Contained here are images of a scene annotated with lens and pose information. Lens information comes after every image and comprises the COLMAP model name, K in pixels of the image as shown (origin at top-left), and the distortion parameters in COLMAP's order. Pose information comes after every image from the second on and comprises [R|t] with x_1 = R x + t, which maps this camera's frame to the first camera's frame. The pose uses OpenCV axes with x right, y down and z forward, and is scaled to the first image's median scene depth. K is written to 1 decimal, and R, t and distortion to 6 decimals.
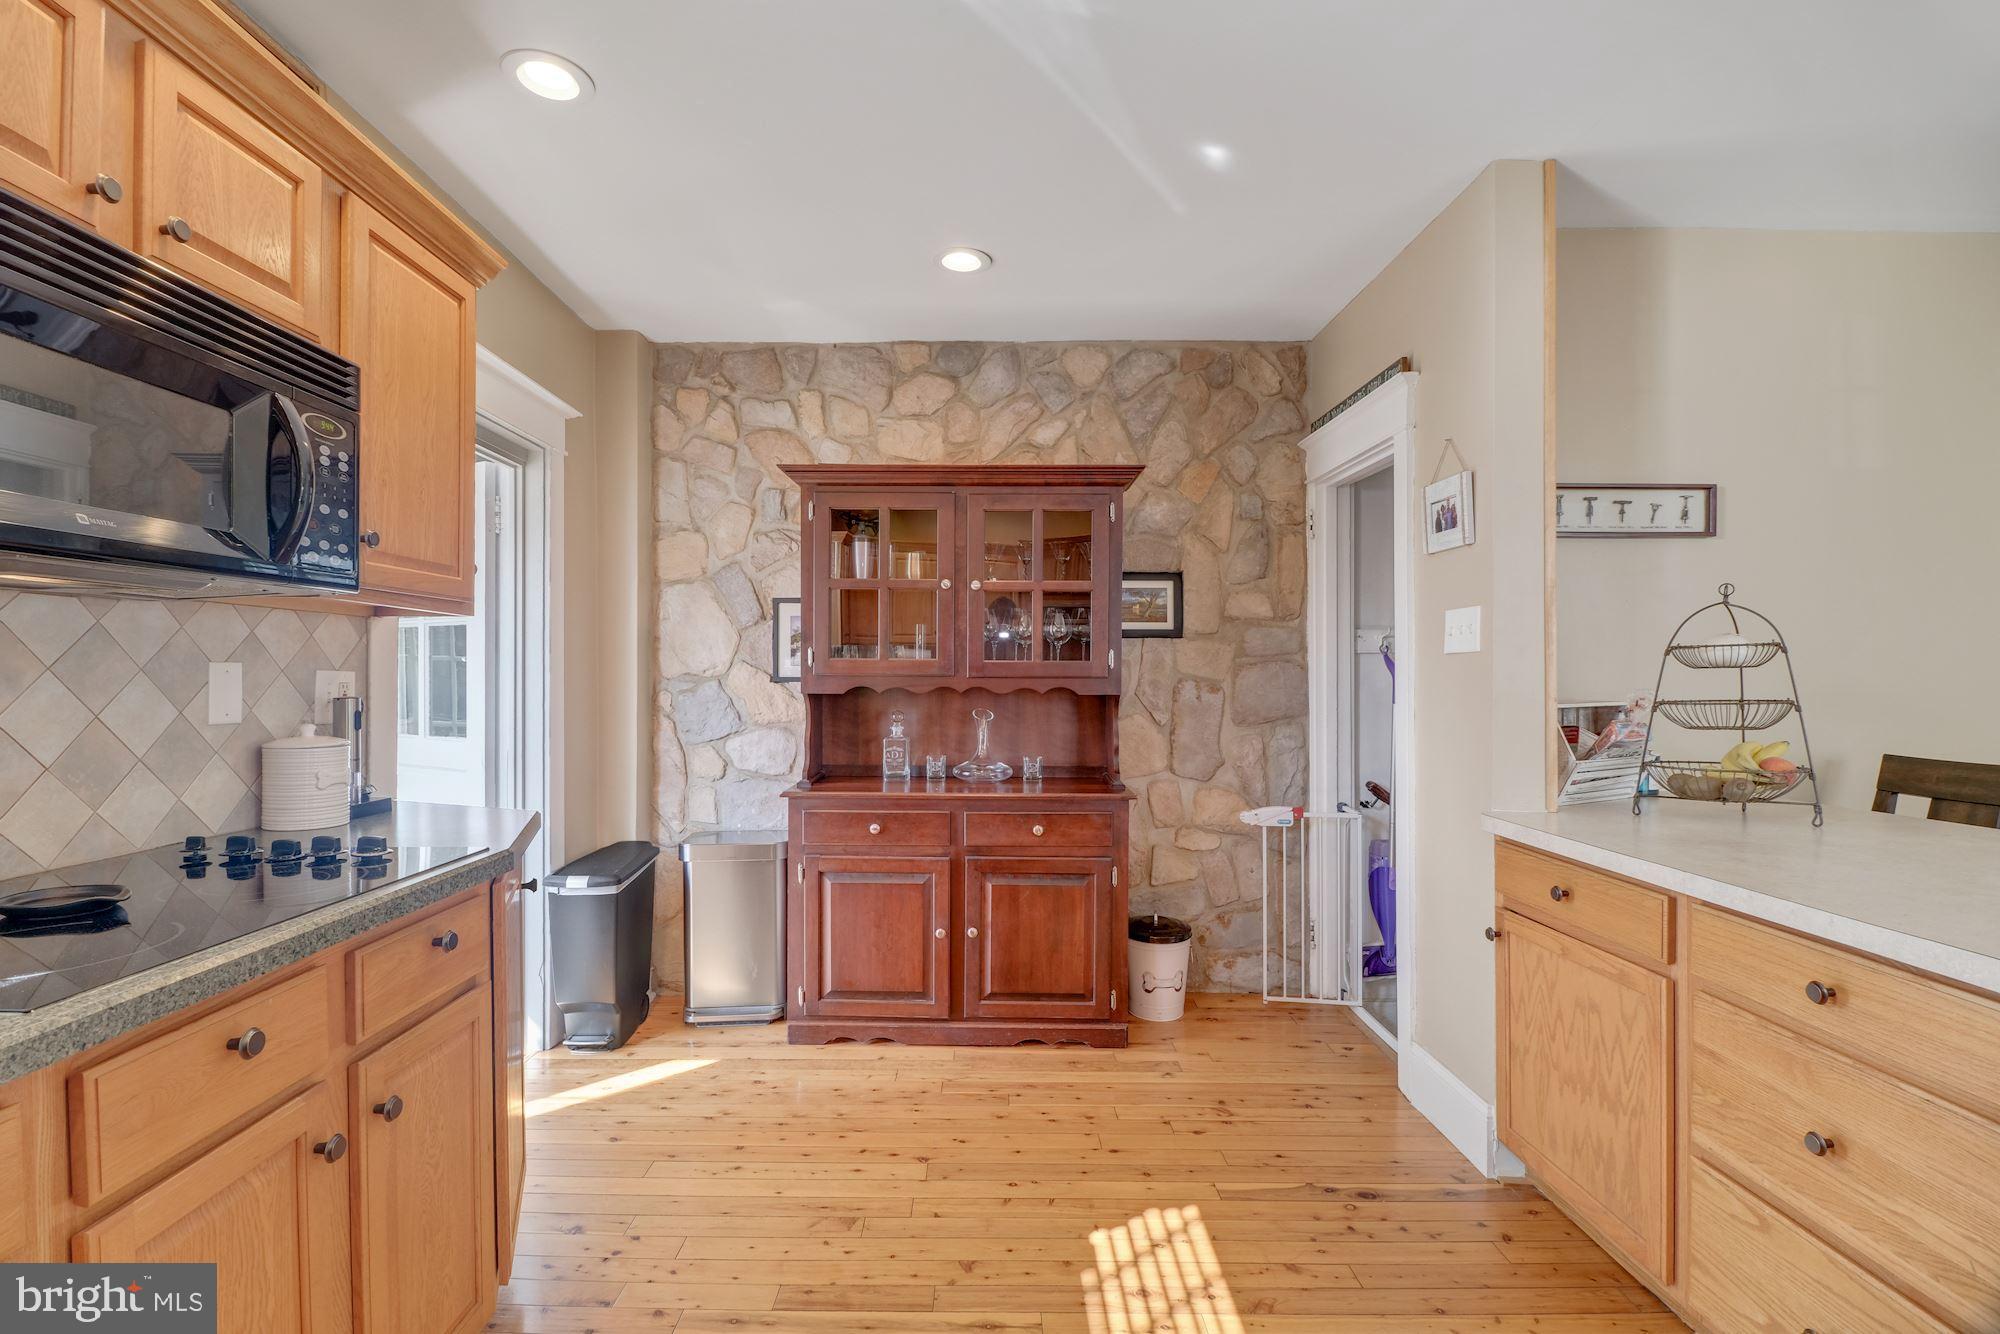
lens RADIAL K [[857.5, 0, 984.5], [0, 857.5, 672.8], [0, 0, 1]] dist [0.006944, -0.006506]
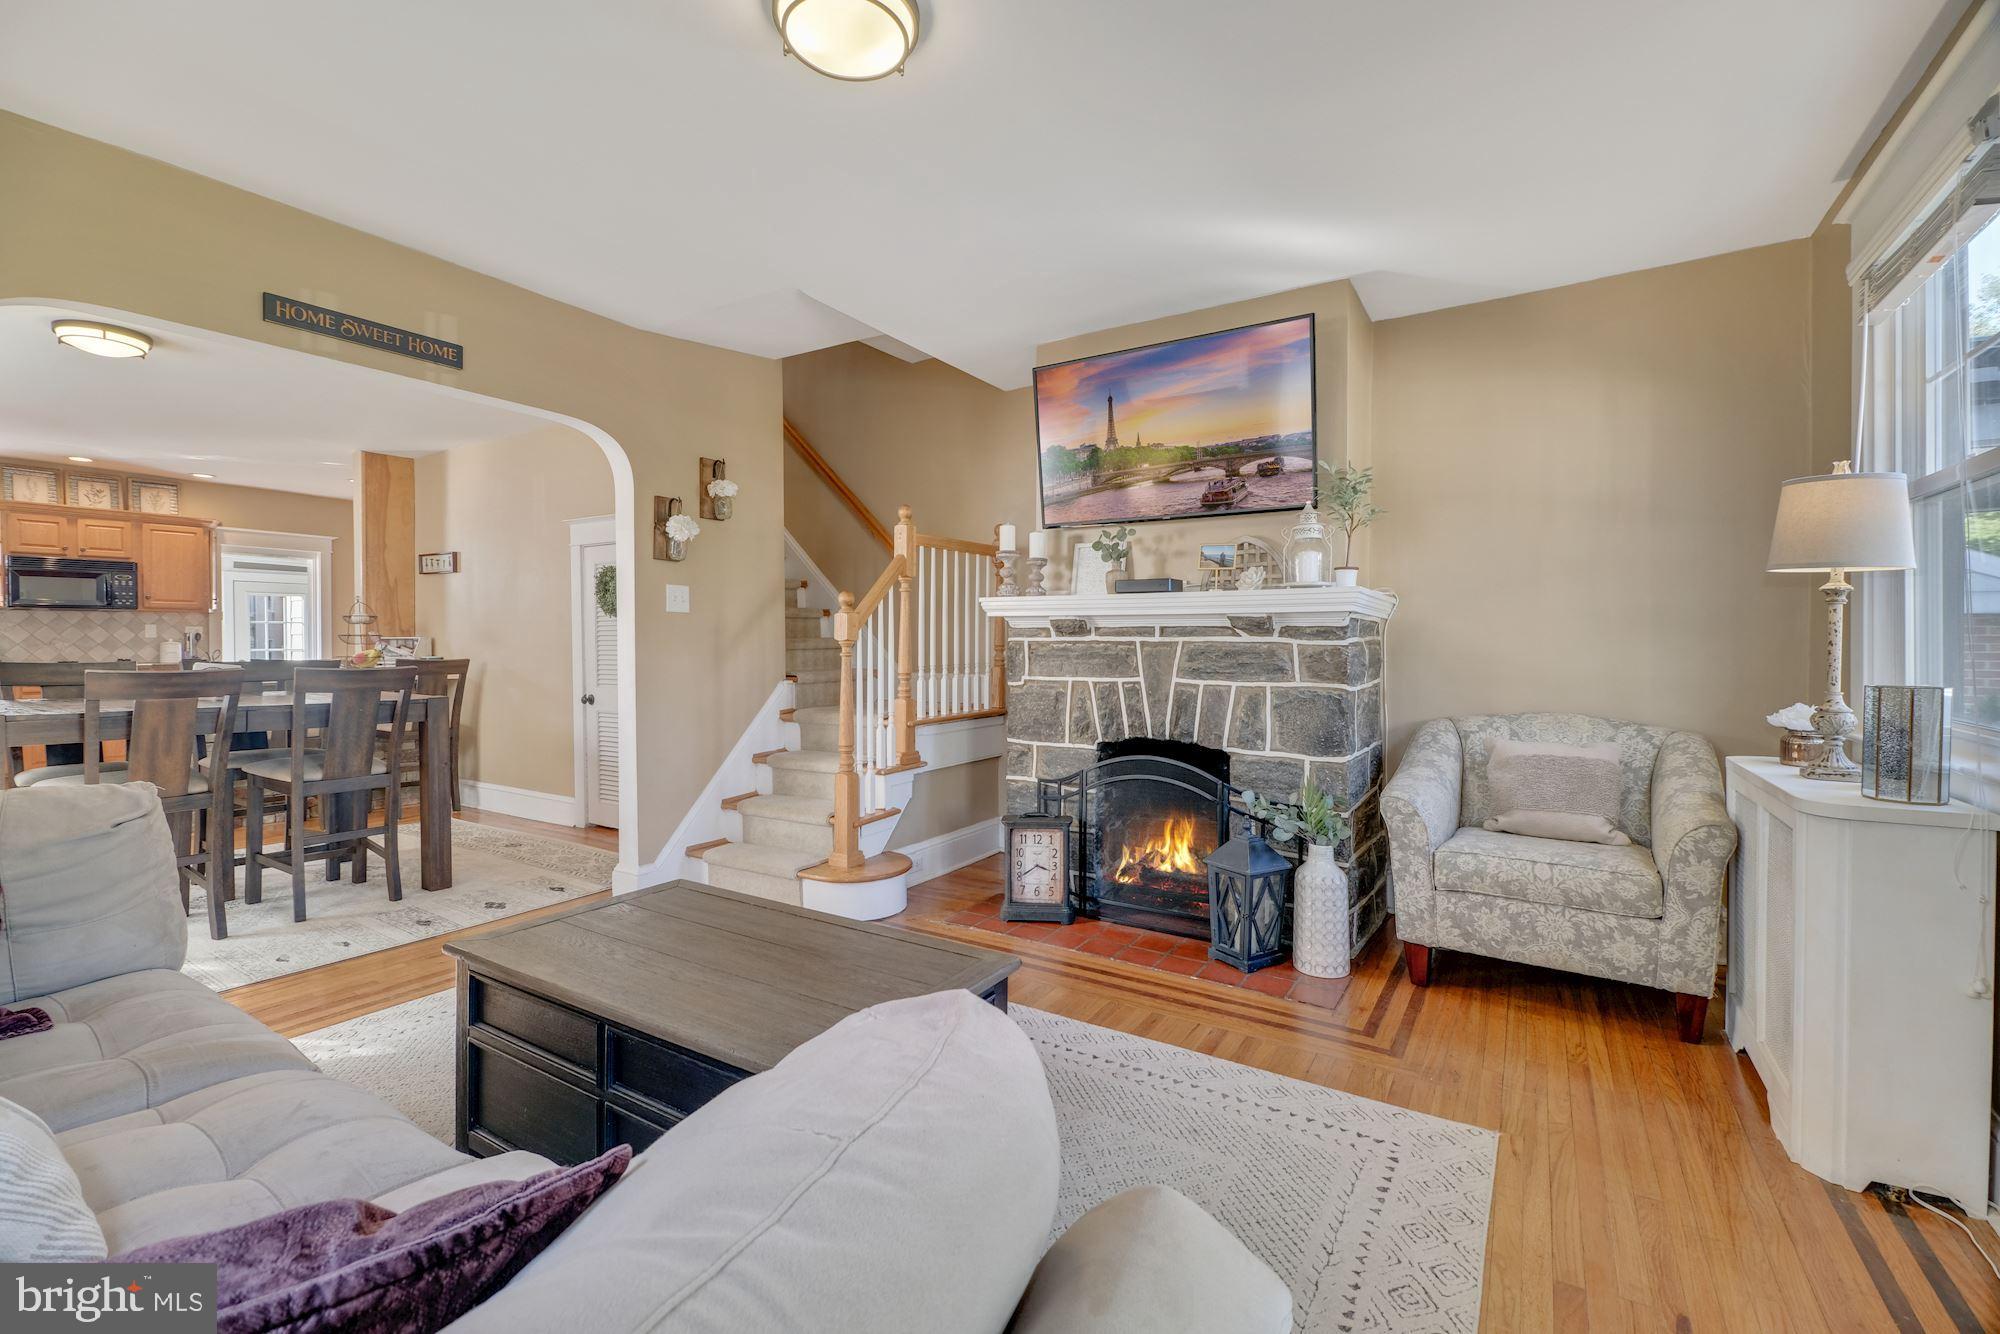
lens RADIAL K [[857.5, 0, 1006.2], [0, 857.5, 658.8], [0, 0, 1]] dist [0.006944, -0.006506]
pose [[0.843089, 0.016138, -0.537531, 5.632660], [-0.007480, 0.999805, 0.018284, 0.054410], [0.537721, -0.011394, 0.843046, -0.402756]]
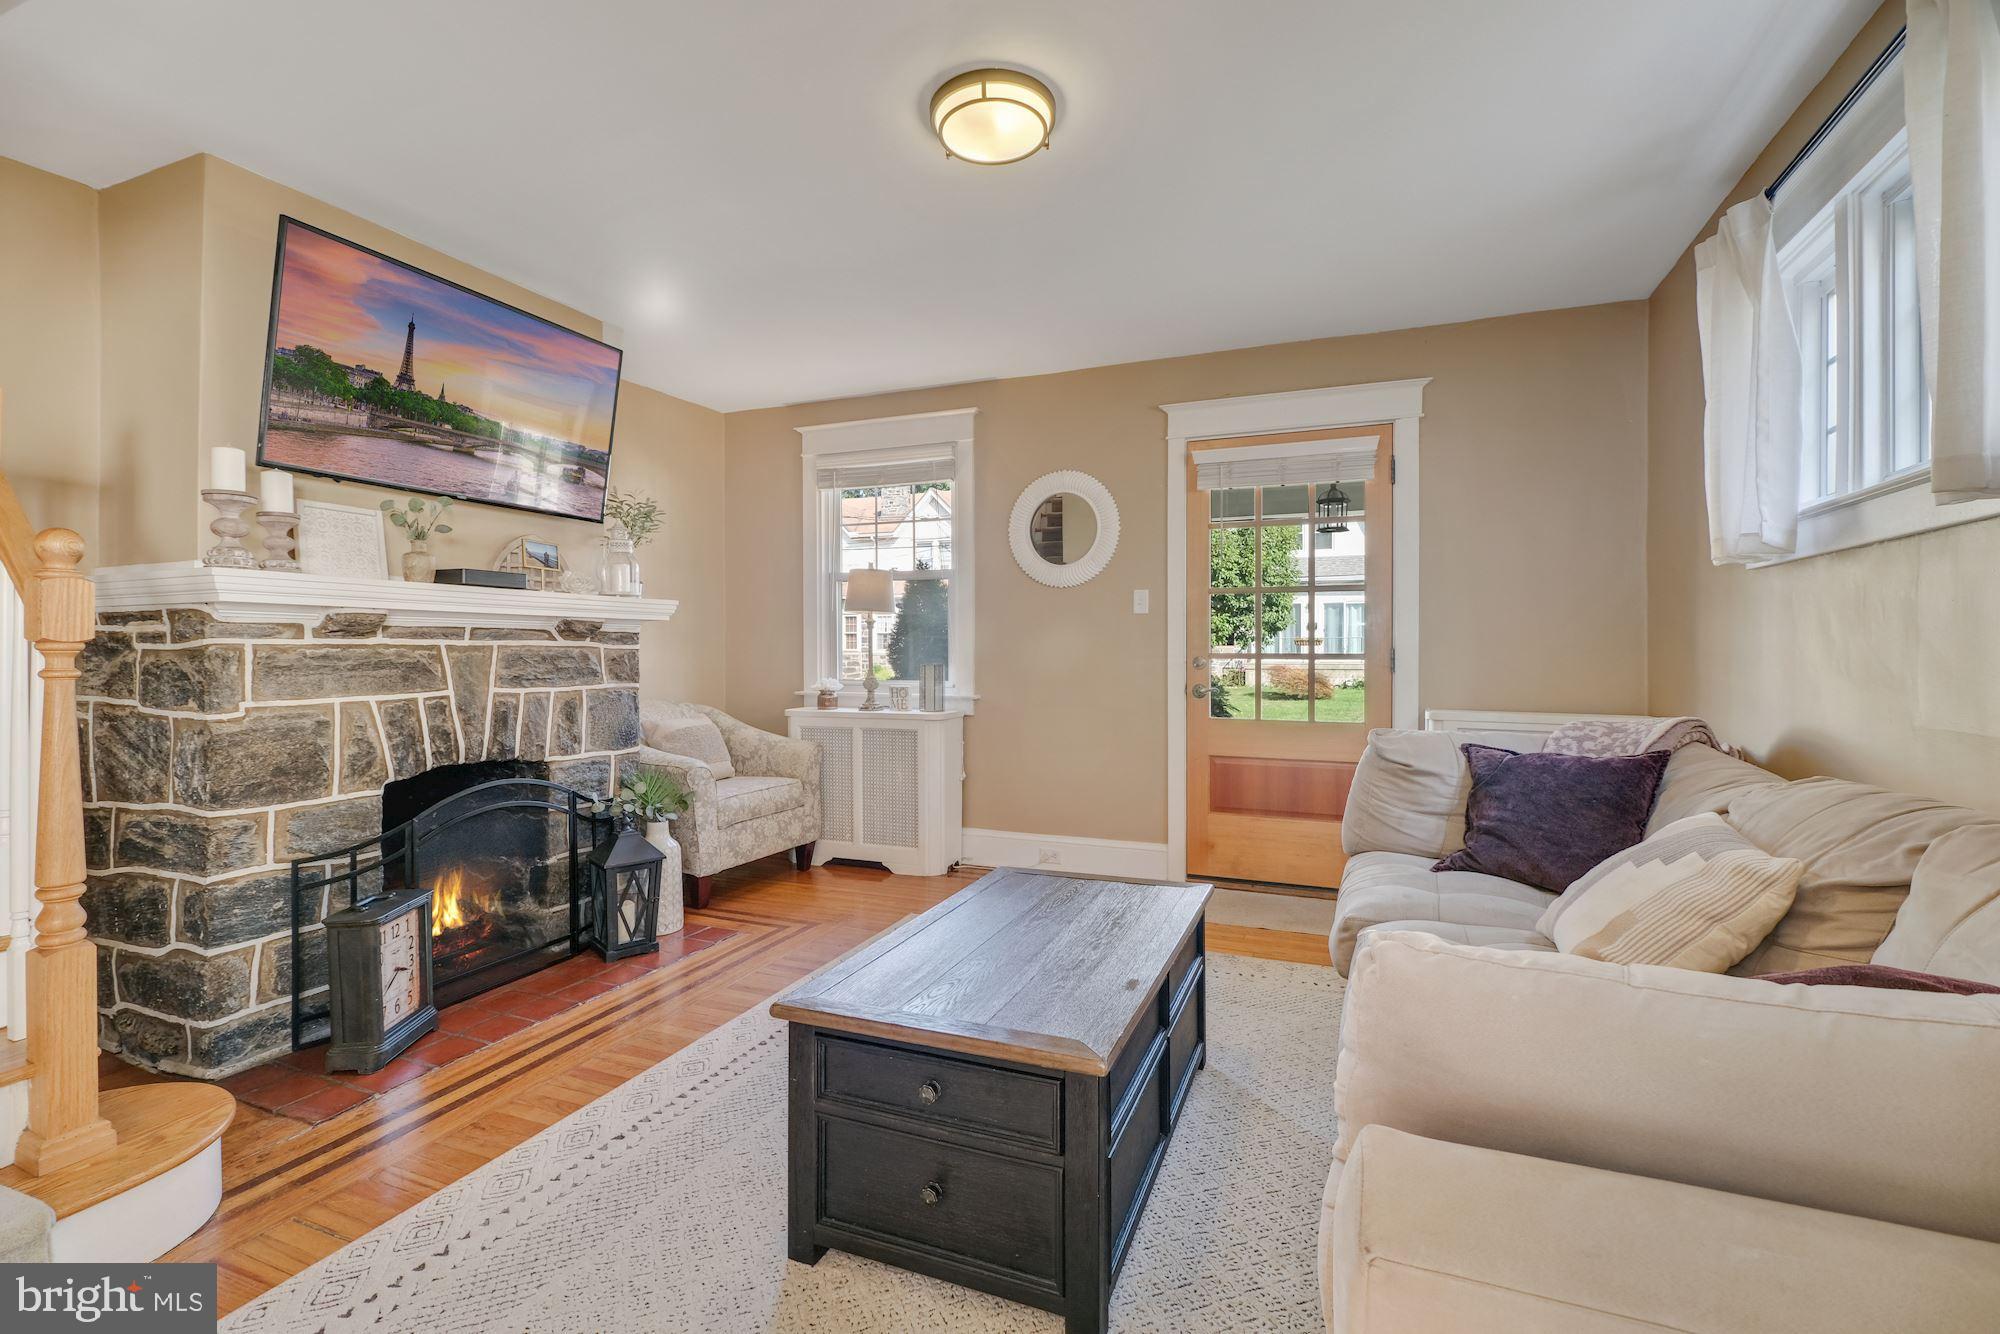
lens RADIAL K [[857.5, 0, 981.0], [0, 857.5, 650.5], [0, 0, 1]] dist [0.006944, -0.006506]
pose [[0.407492, 0.001642, 0.913207, 3.438619], [-0.001787, 0.999998, -0.001001, 0.058384], [-0.913207, -0.001224, 0.407494, -0.060042]]
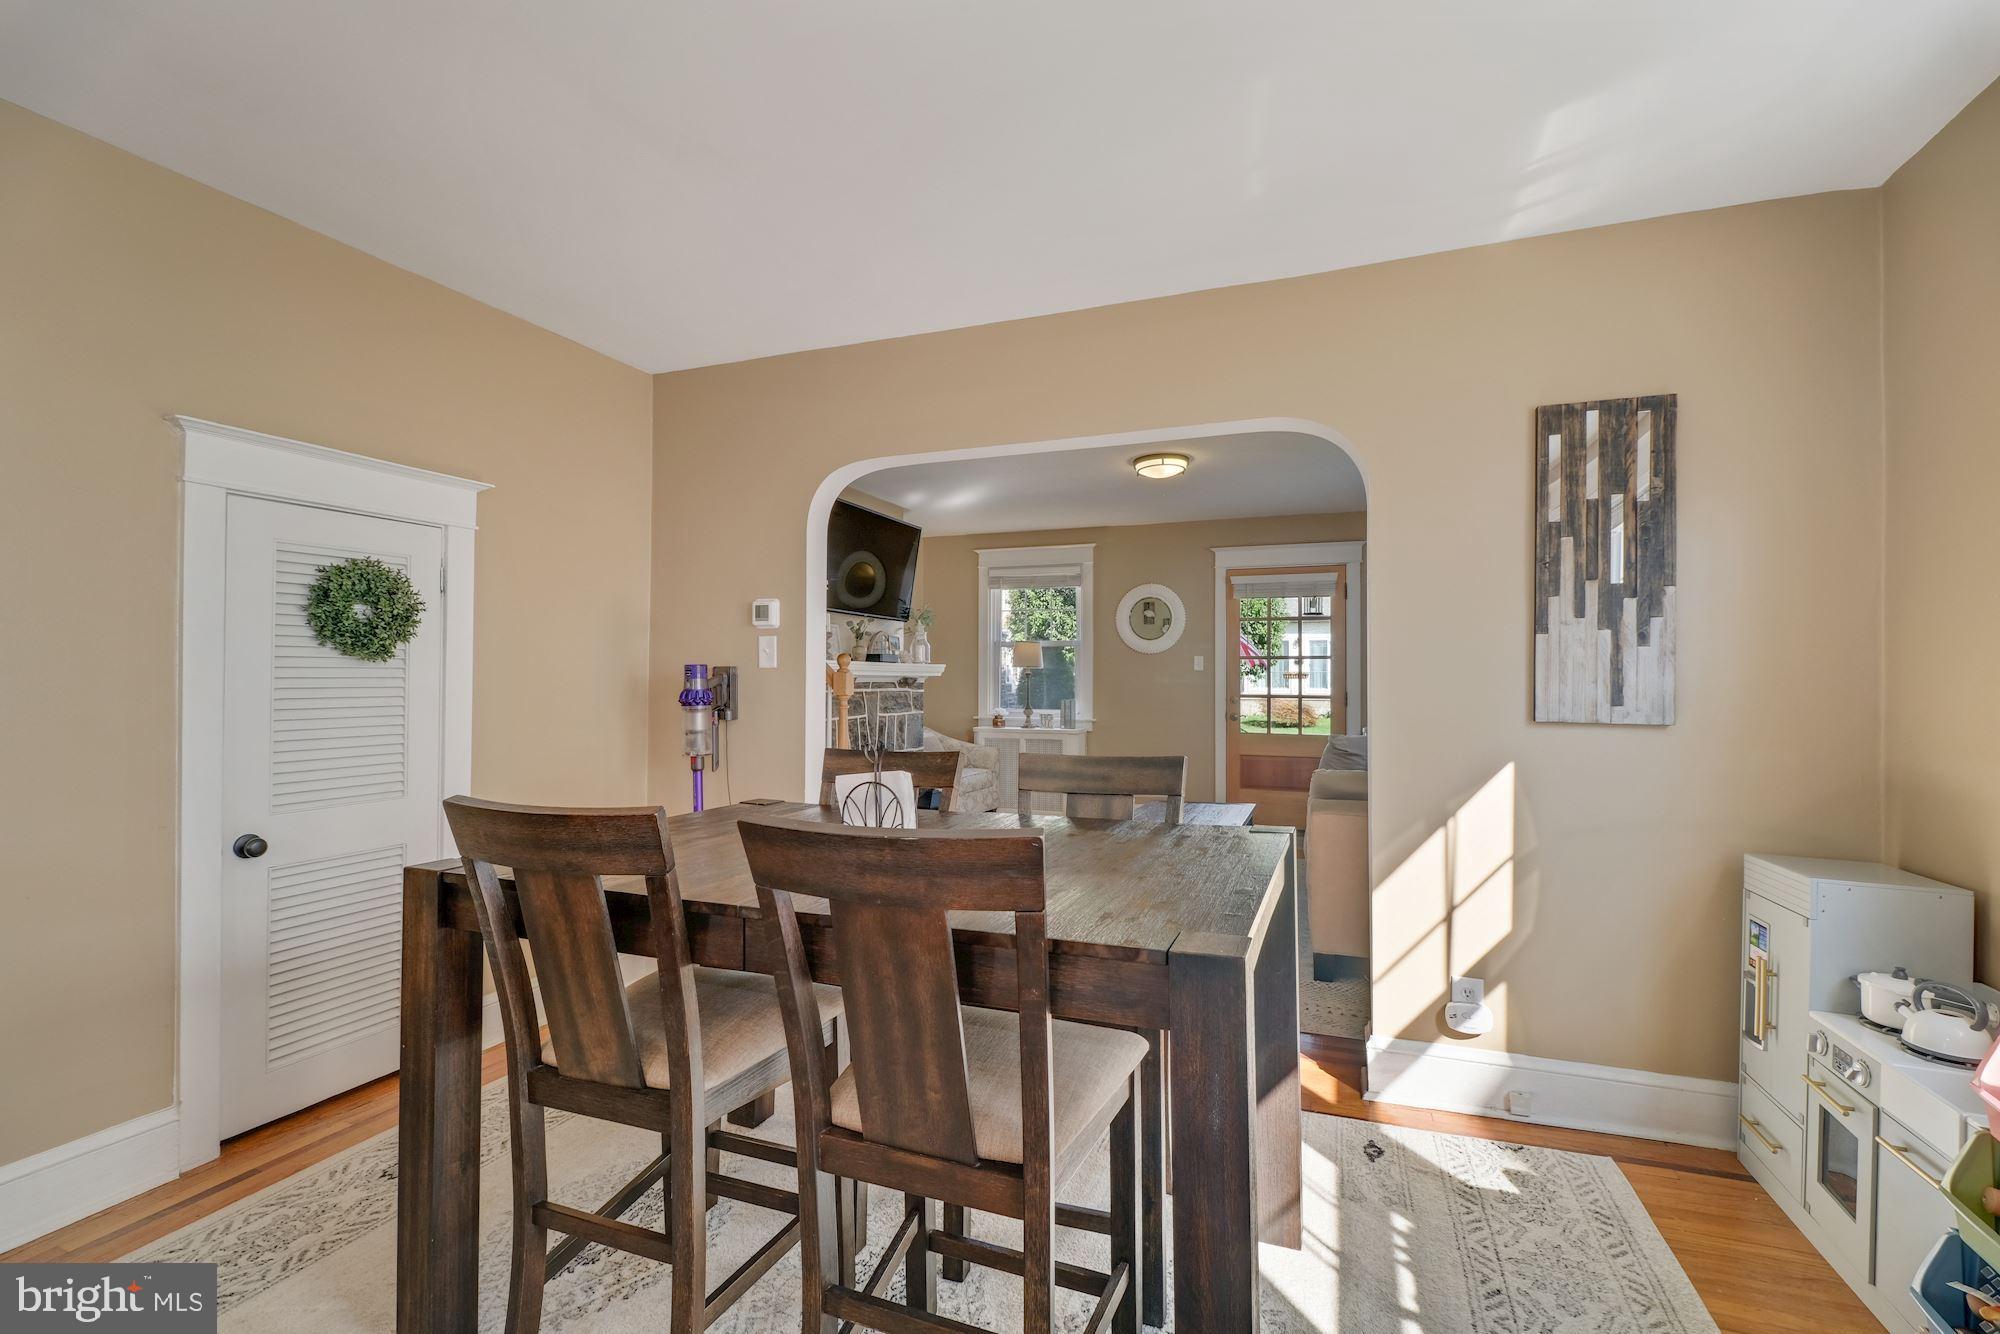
lens RADIAL K [[857.5, 0, 970.5], [0, 857.5, 674.7], [0, 0, 1]] dist [0.006944, -0.006506]
pose [[0.405097, 0.008002, 0.914239, 1.453145], [-0.003363, 0.999968, -0.007262, -0.001058], [-0.914268, -0.000133, 0.405111, -0.155520]]
